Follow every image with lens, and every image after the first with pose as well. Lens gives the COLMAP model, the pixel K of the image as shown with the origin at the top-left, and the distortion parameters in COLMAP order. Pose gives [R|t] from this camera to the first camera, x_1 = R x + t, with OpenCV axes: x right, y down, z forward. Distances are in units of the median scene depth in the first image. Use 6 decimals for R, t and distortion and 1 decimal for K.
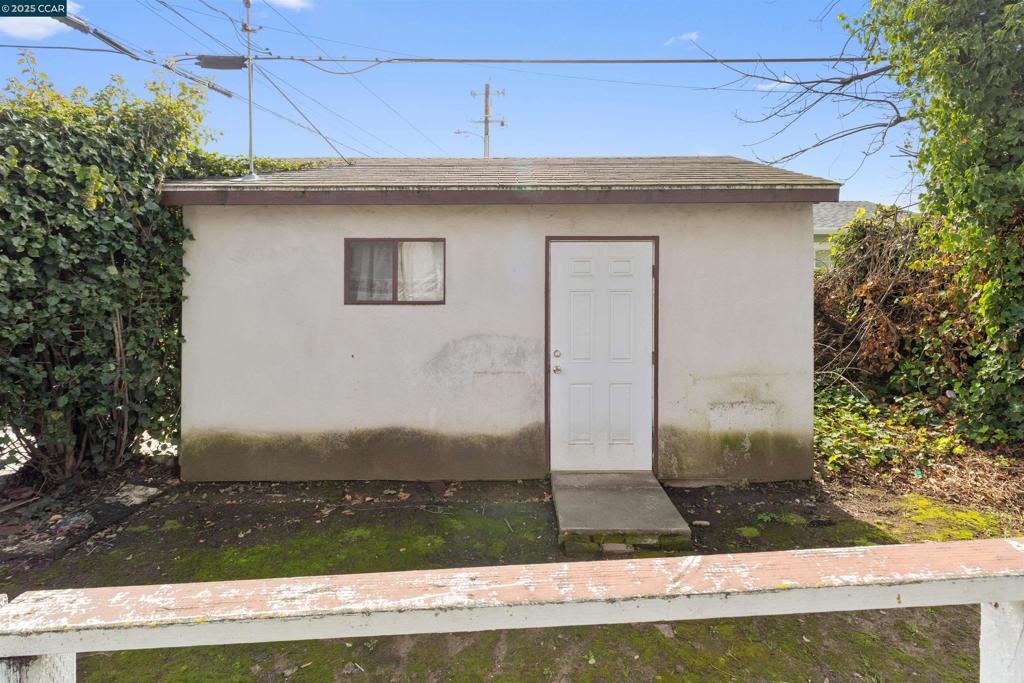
lens RADIAL K [[484.7, 0, 512.3], [0, 484.7, 276.5], [0, 0, 1]] dist [0.005415, 0.000011]
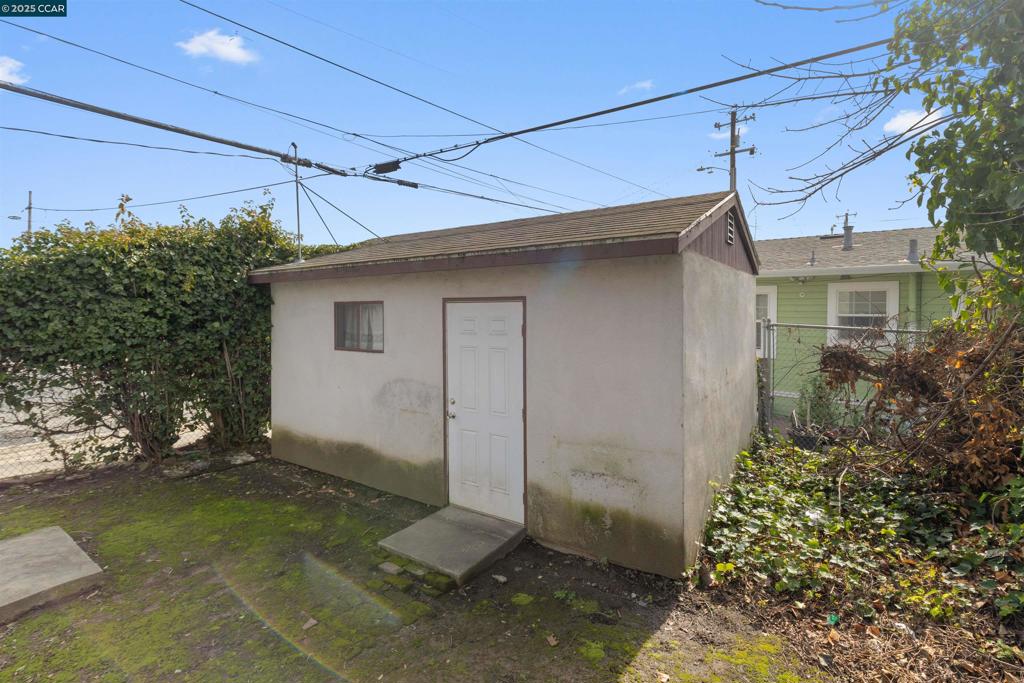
lens RADIAL K [[468.1, 0, 513.1], [0, 468.1, 322.3], [0, 0, 1]] dist [0.005020, -0.000261]
pose [[0.835021, 0.011999, -0.550088, 0.816989], [-0.005705, 0.999897, 0.013151, -0.041255], [0.550189, -0.007843, 0.835003, 0.163174]]
